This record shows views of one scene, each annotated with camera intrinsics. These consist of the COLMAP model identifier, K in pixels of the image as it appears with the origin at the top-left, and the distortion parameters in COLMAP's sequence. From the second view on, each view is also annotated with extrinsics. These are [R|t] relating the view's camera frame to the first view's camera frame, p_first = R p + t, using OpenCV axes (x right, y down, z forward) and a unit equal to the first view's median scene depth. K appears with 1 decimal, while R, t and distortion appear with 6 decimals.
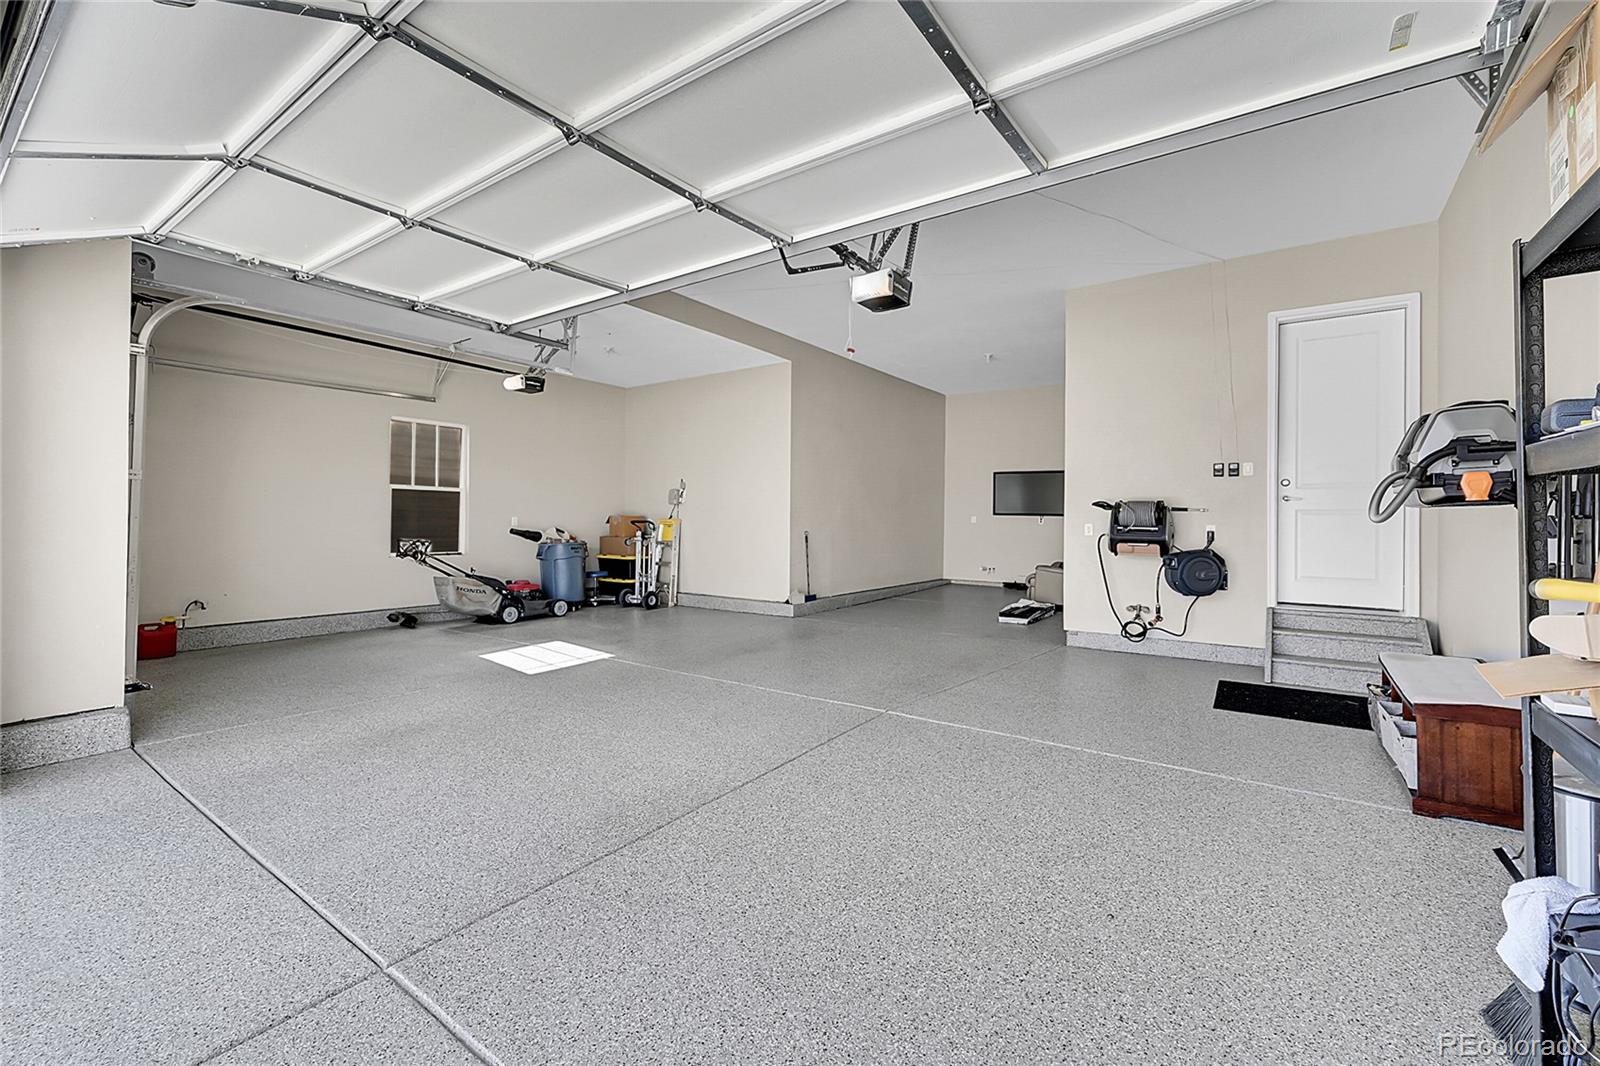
lens RADIAL K [[662.9, 0, 795.5], [0, 662.9, 517.3], [0, 0, 1]] dist [0.000303, -0.000102]
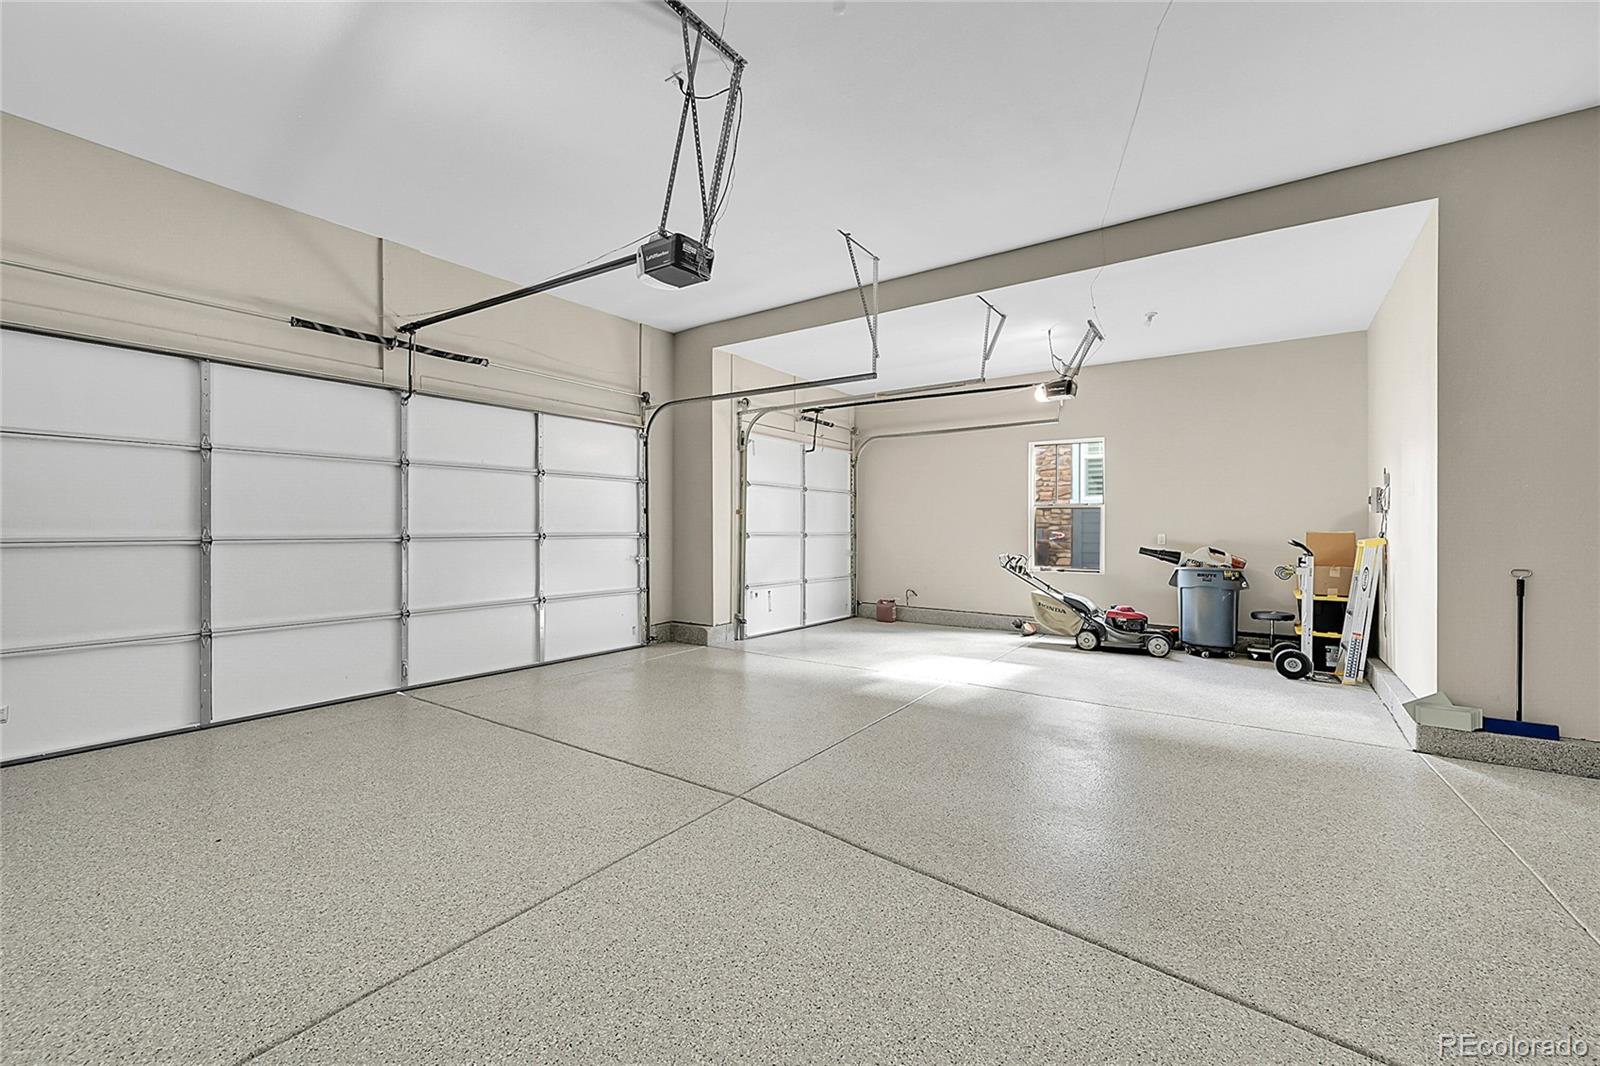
lens RADIAL K [[662.9, 0, 793.2], [0, 662.9, 535.4], [0, 0, 1]] dist [0.000303, -0.000102]
pose [[-0.010140, 0.003990, -0.999941, 0.468223], [-0.000075, 0.999992, 0.003991, -0.002552], [0.999949, 0.000116, -0.010139, 0.567190]]
